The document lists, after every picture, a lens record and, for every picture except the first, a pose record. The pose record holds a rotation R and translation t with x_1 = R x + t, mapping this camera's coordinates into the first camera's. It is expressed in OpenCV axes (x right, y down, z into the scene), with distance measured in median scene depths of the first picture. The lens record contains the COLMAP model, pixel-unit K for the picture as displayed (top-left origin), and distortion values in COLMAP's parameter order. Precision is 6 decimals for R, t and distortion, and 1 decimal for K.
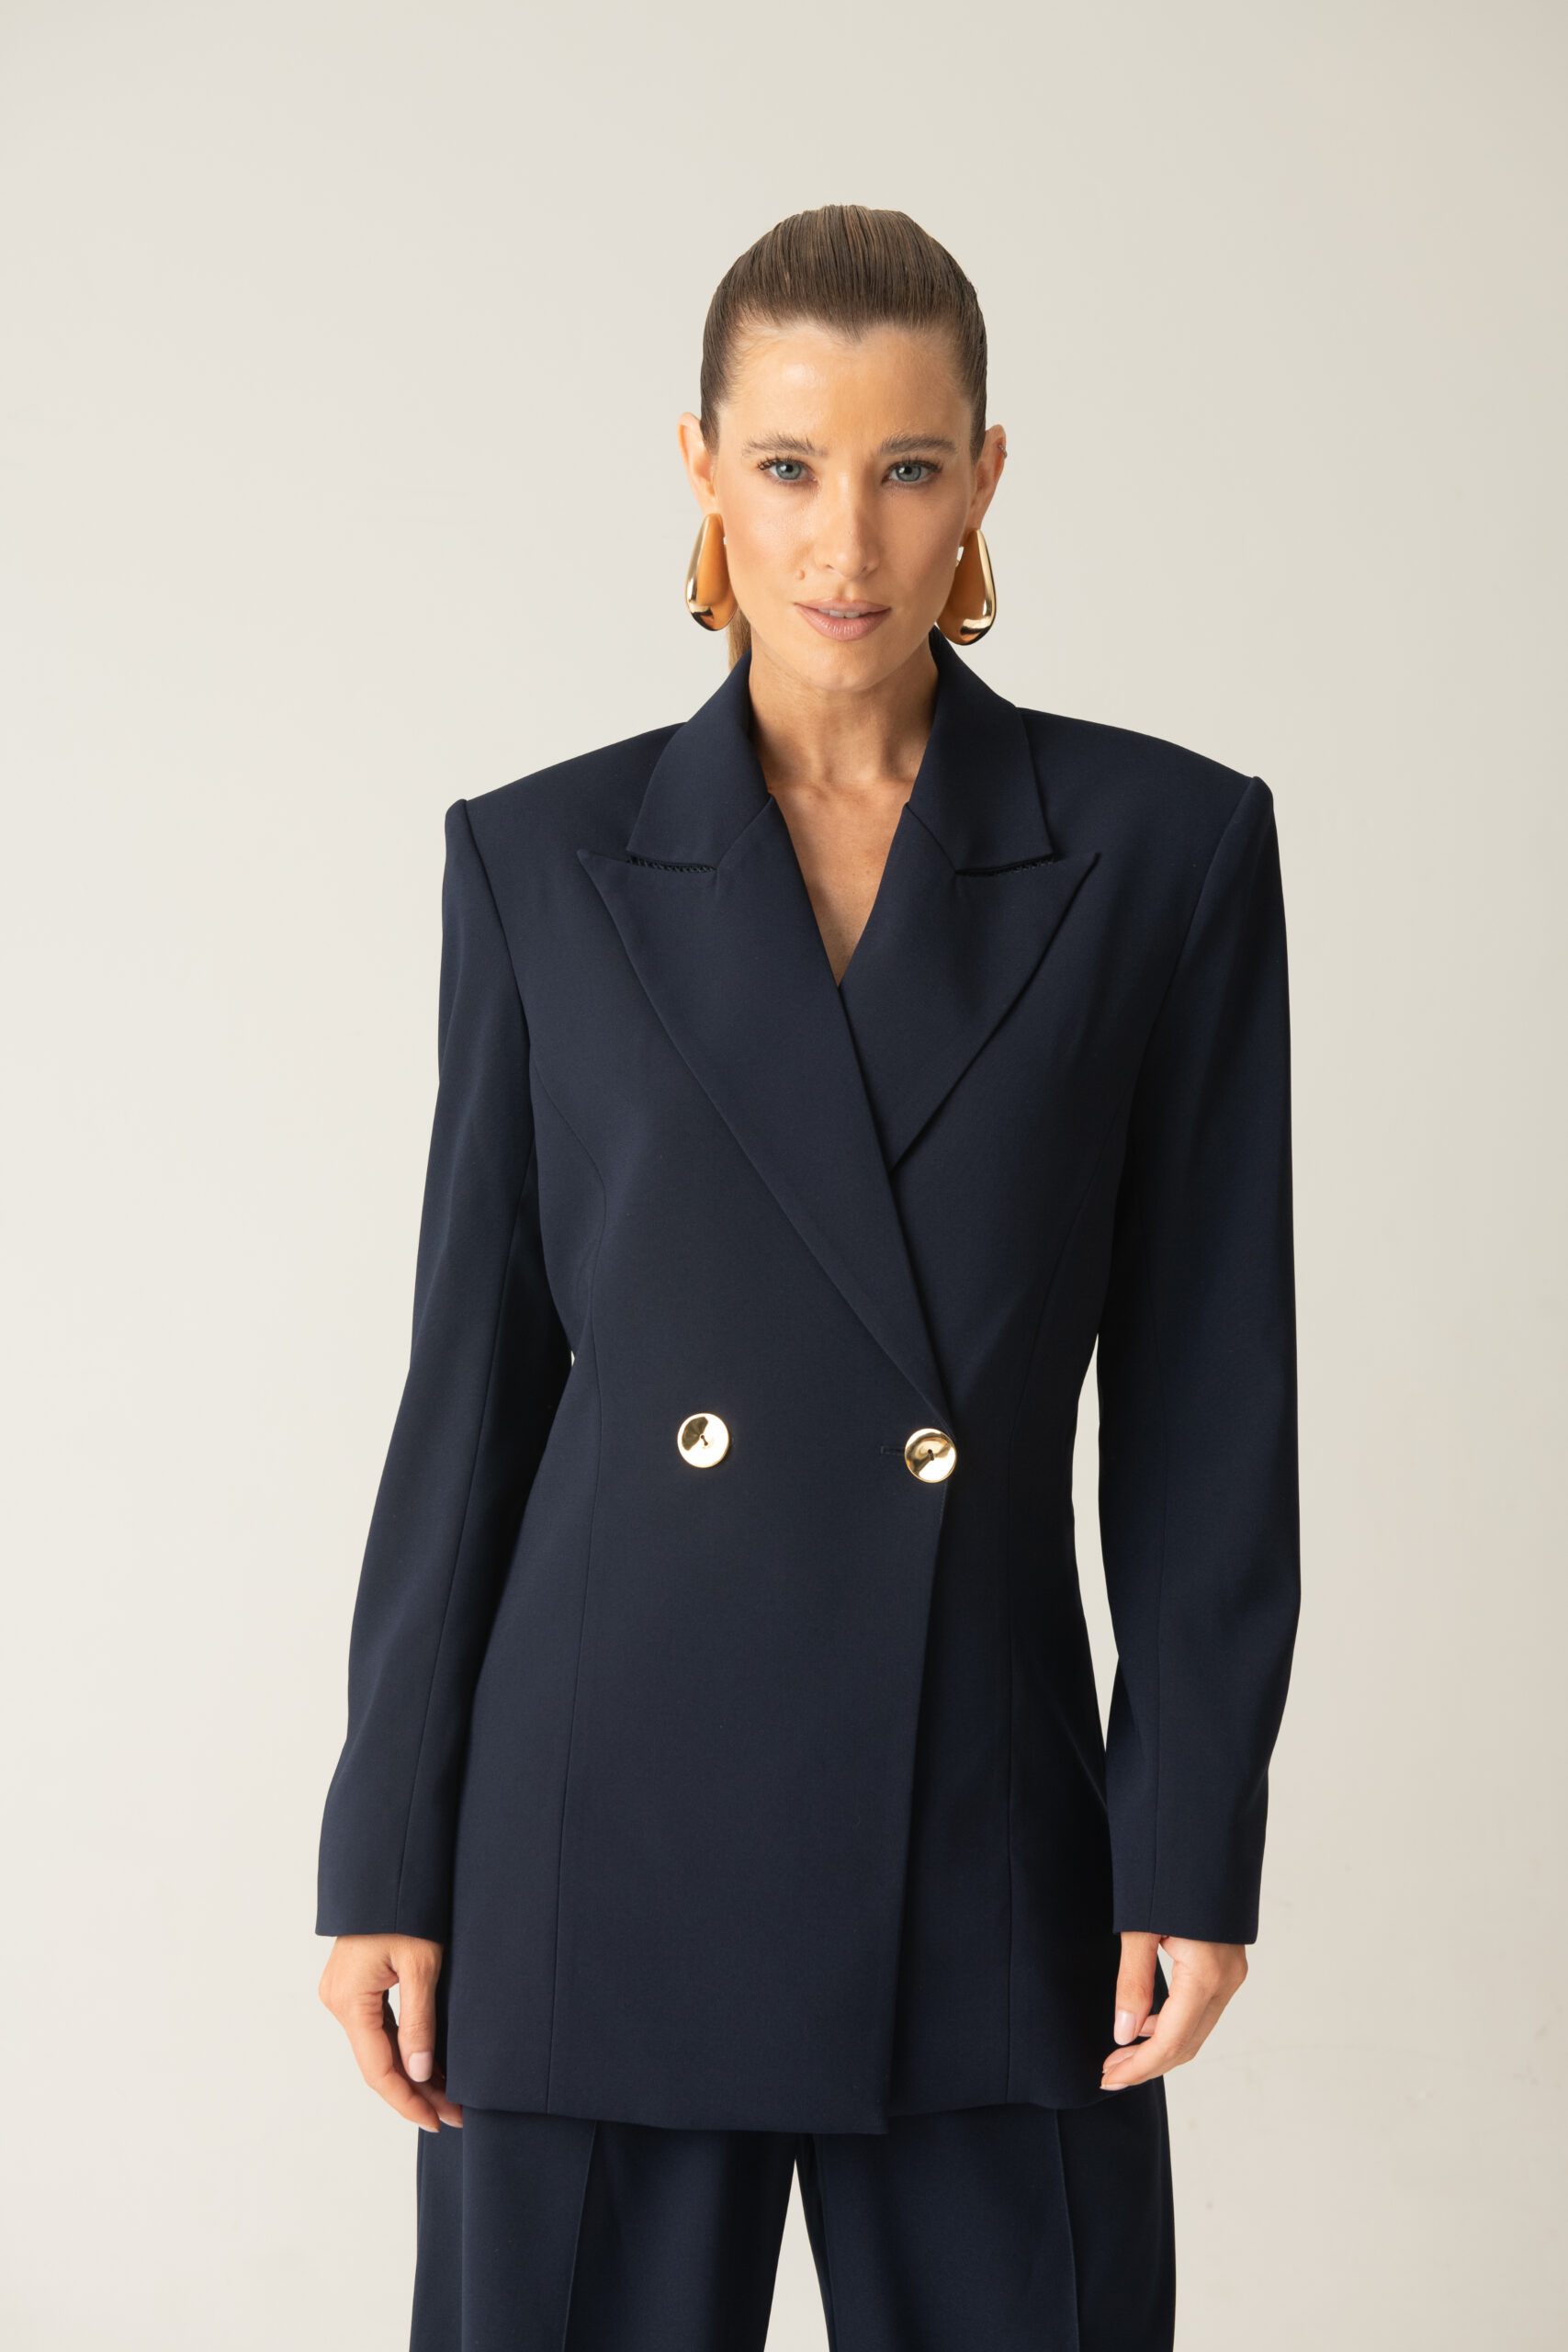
lens RADIAL K [[3193.1, 0, 791.9], [0, 3193.1, 1190.2], [0, 0, 1]] dist [-0.094798, 0.000000]
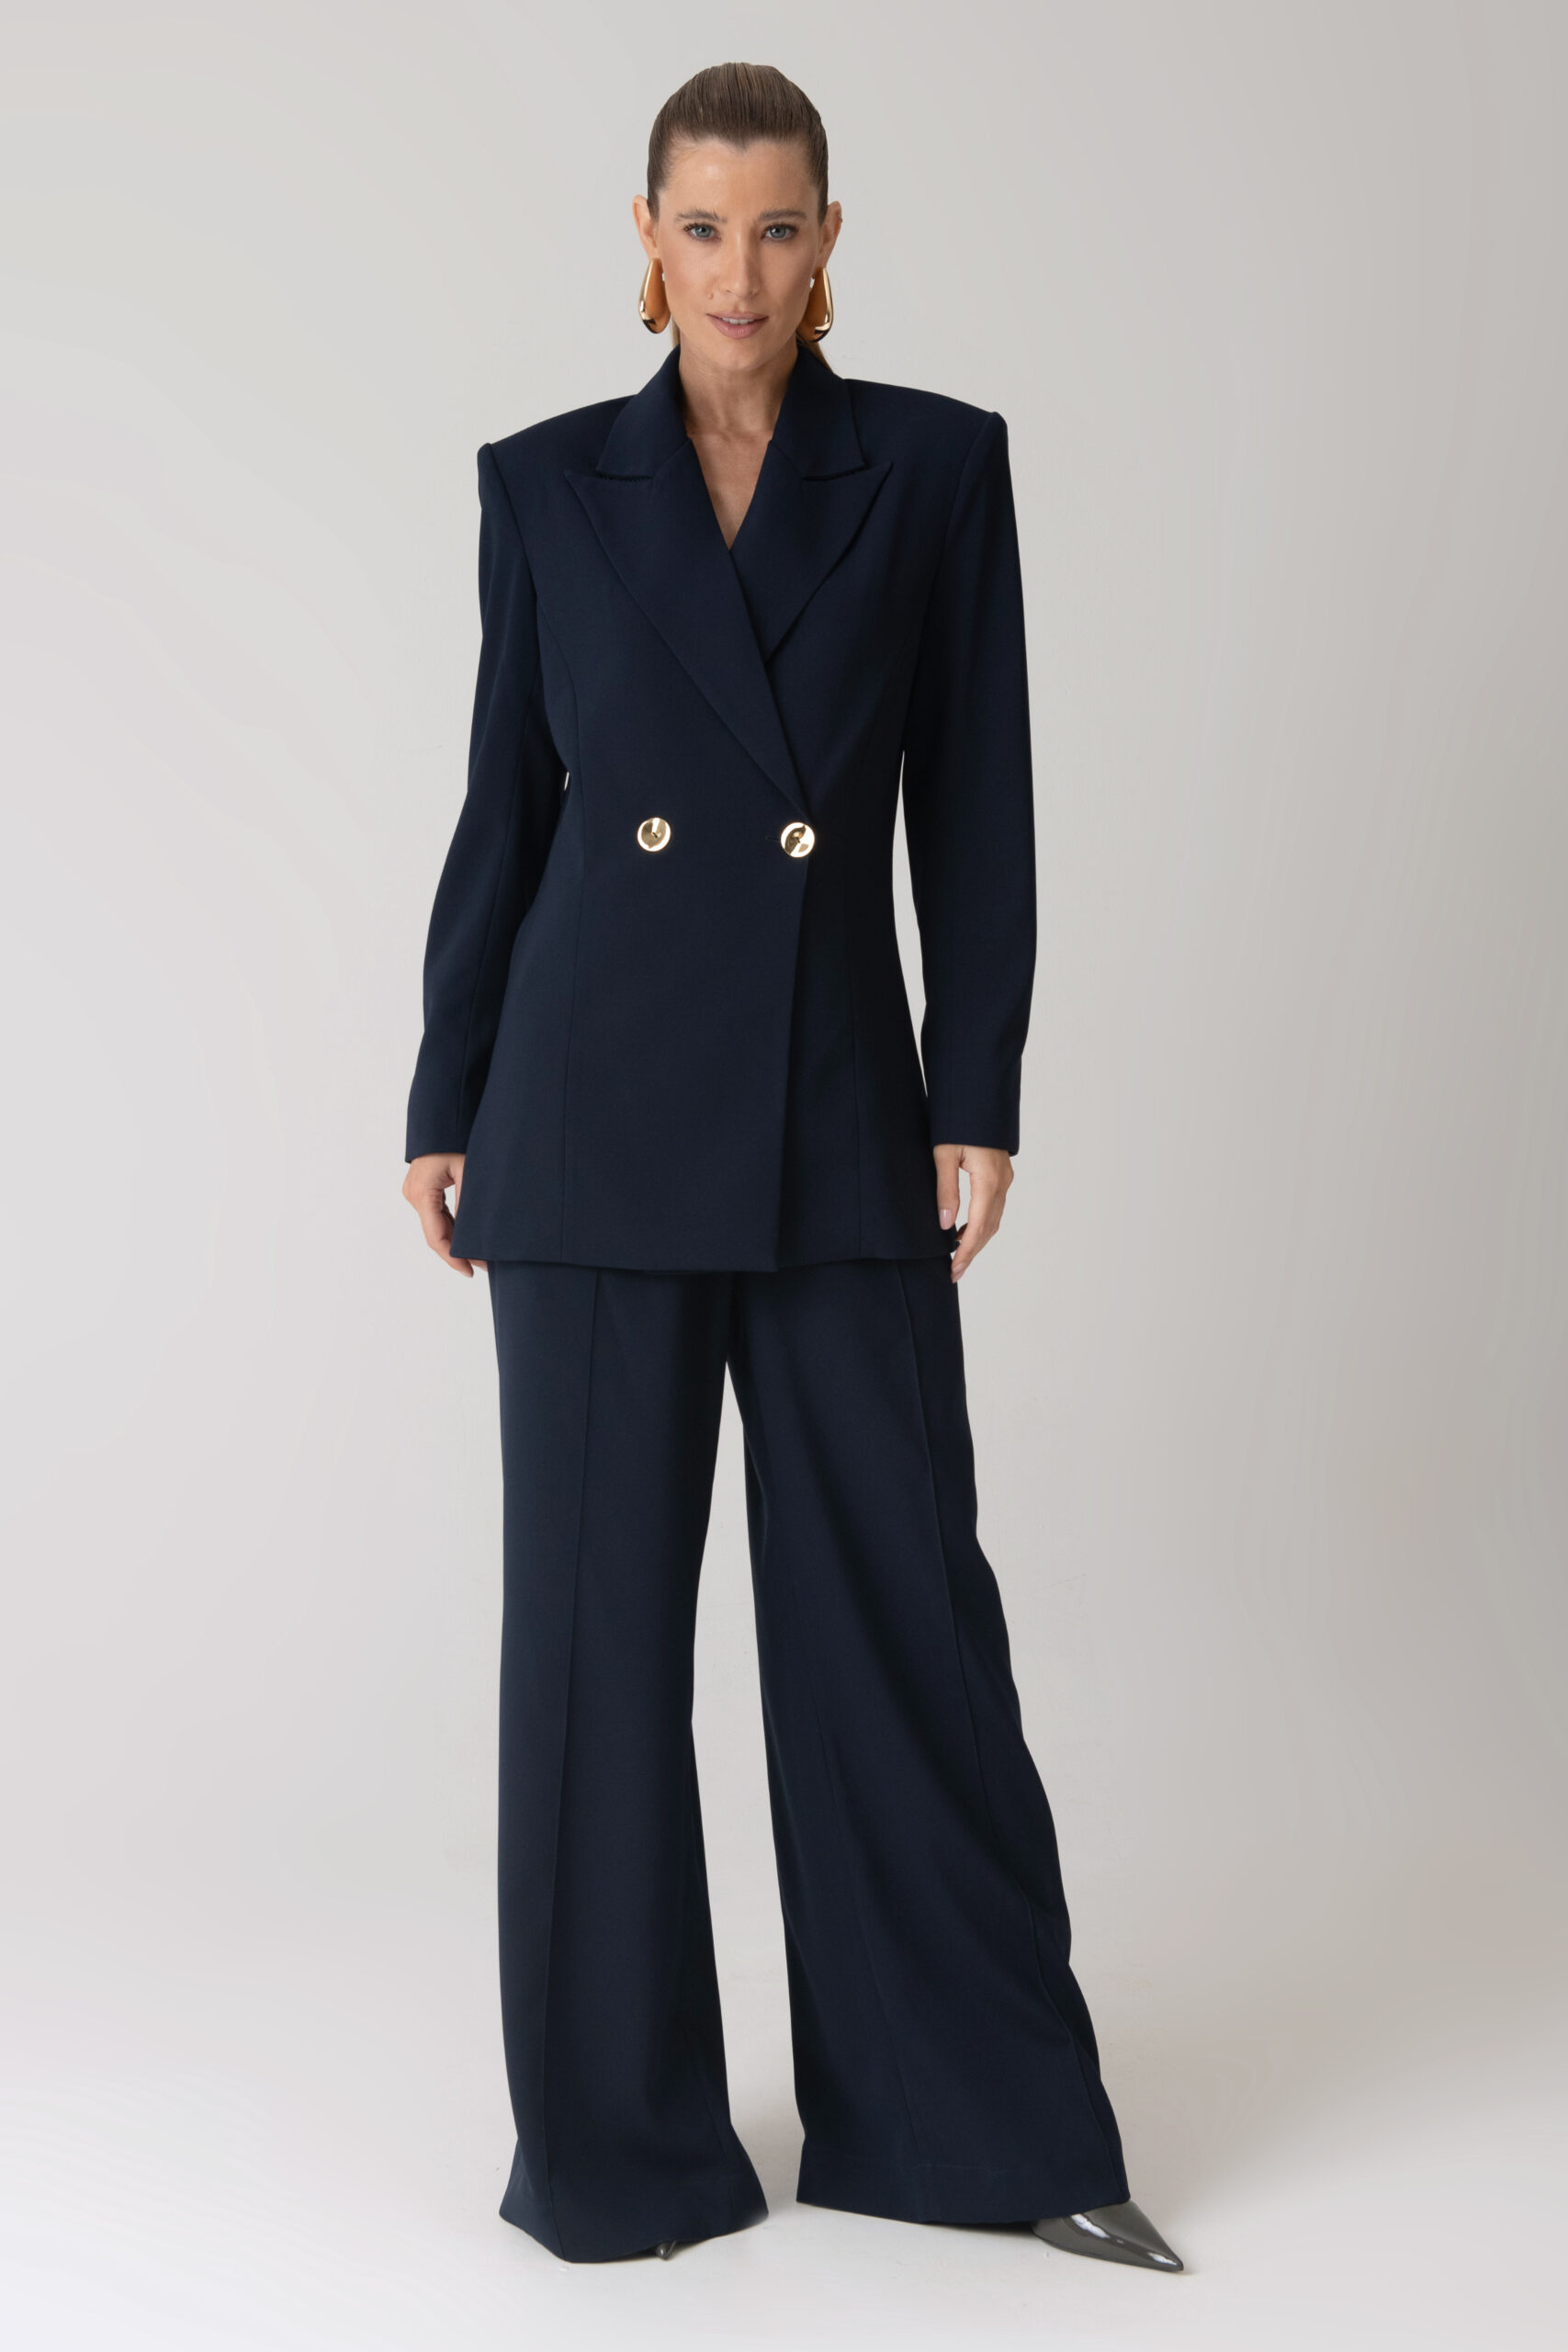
lens RADIAL K [[3187.0, 0, 802.3], [0, 3187.0, 1159.5], [0, 0, 1]] dist [-0.128423, 0.000000]
pose [[0.999597, -0.012433, 0.025504, 0.002635], [0.010705, 0.997708, 0.066809, 0.134123], [-0.026276, -0.066509, 0.997440, -0.614357]]
